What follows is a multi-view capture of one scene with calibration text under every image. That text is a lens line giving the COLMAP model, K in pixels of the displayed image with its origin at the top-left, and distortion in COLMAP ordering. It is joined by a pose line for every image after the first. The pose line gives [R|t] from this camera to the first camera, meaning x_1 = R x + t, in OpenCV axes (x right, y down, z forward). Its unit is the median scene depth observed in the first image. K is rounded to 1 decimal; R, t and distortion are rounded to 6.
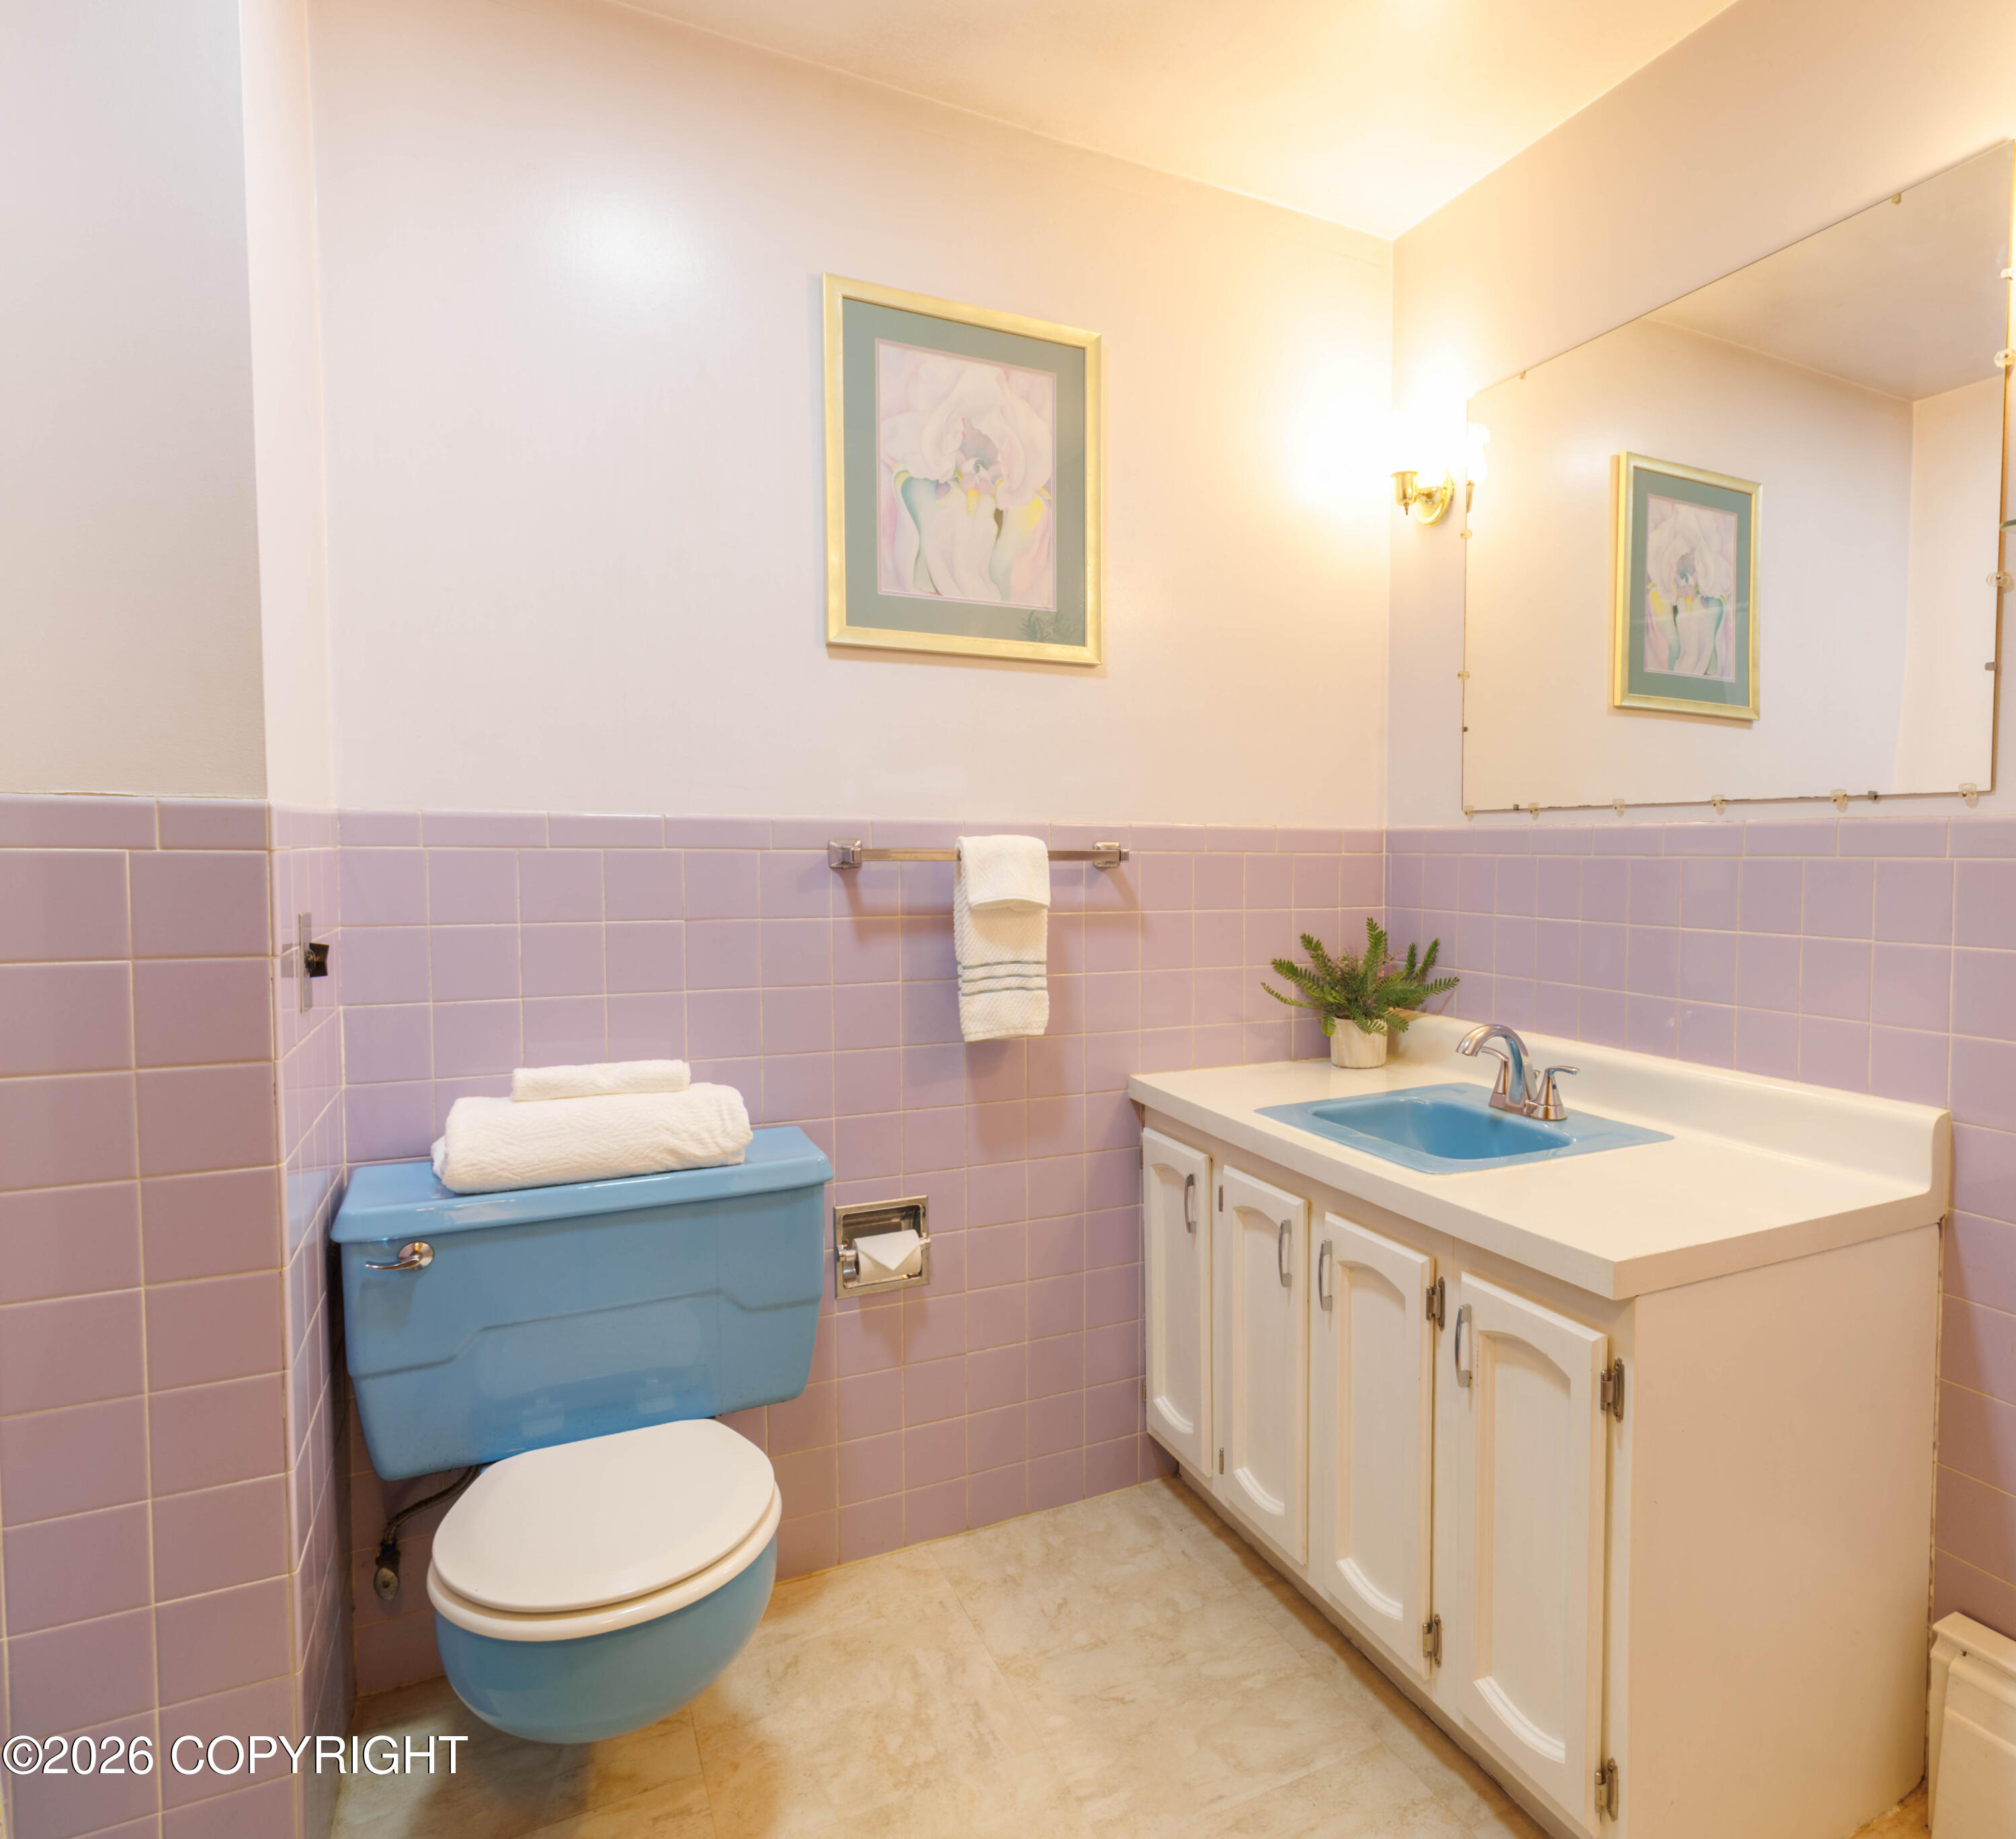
lens RADIAL K [[1442.4, 0, 1356.1], [0, 1442.4, 919.3], [0, 0, 1]] dist [-0.004253, 0.002887]
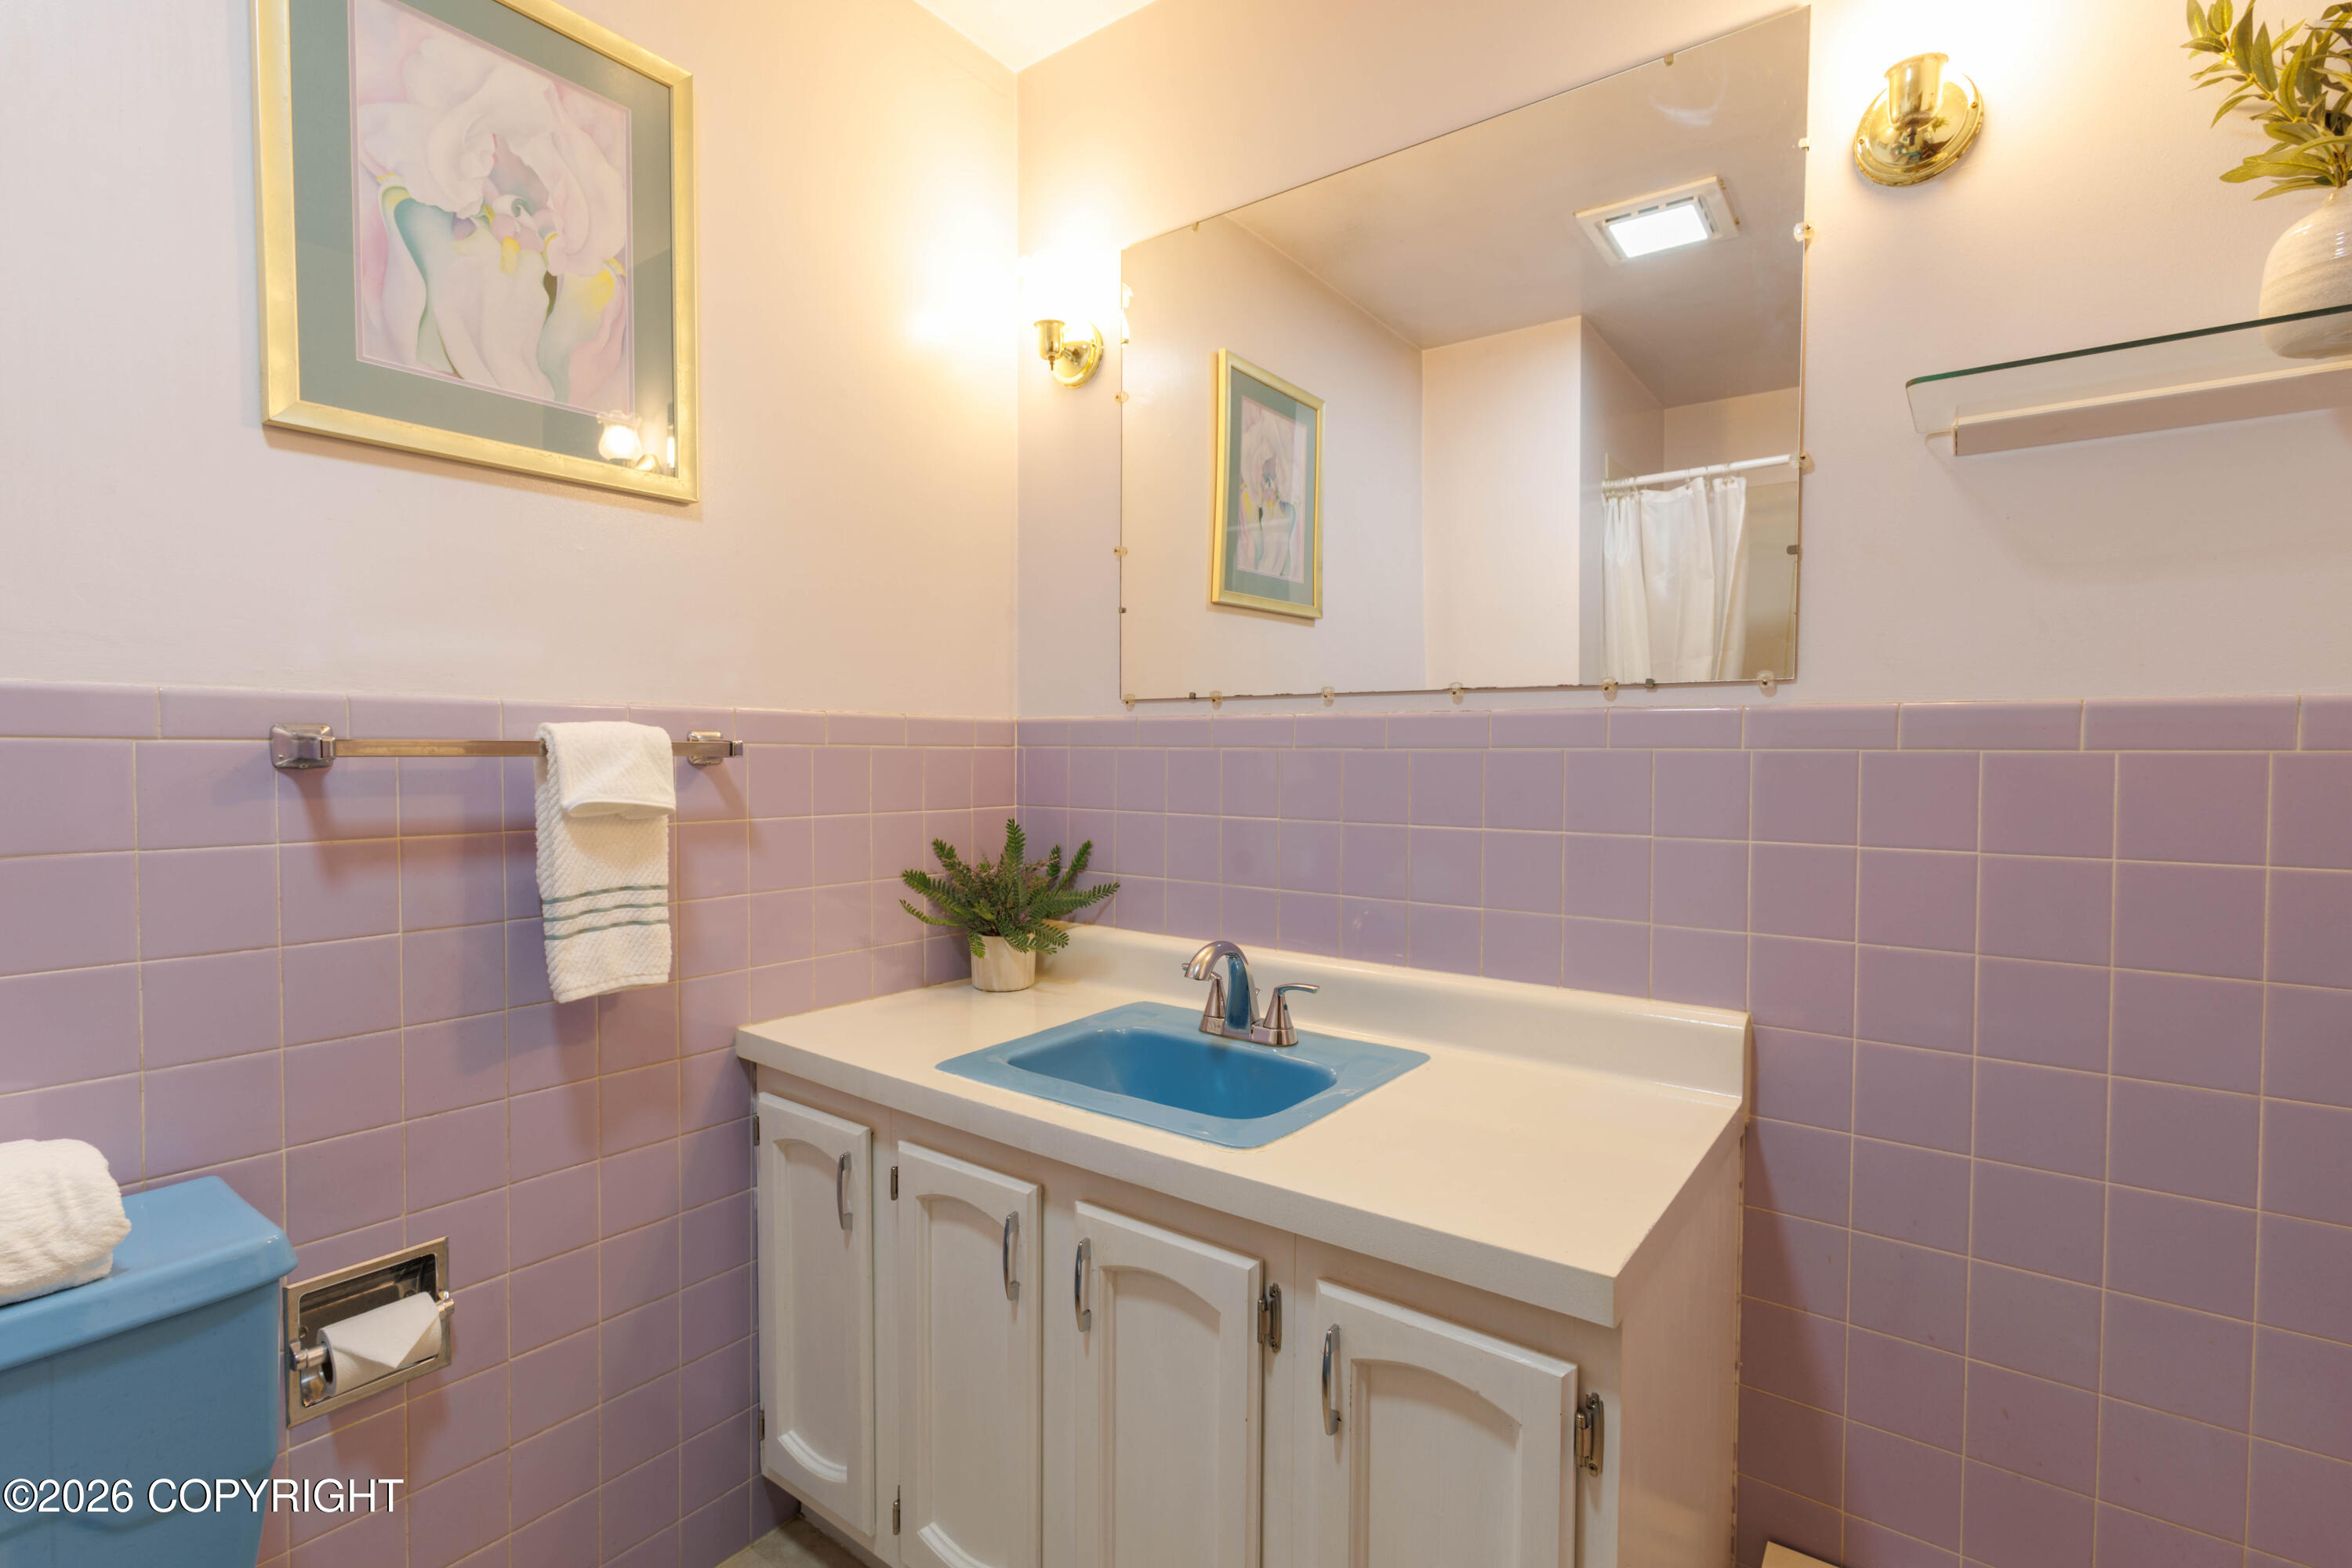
lens RADIAL K [[1098.0, 0, 1176.4], [0, 1098.0, 785.4], [0, 0, 1]] dist [0.001658, 0.002015]
pose [[0.924596, -0.013570, 0.380708, -0.172491], [0.019074, 0.999761, -0.010687, -0.014185], [-0.380472, 0.017142, 0.924634, 0.374804]]
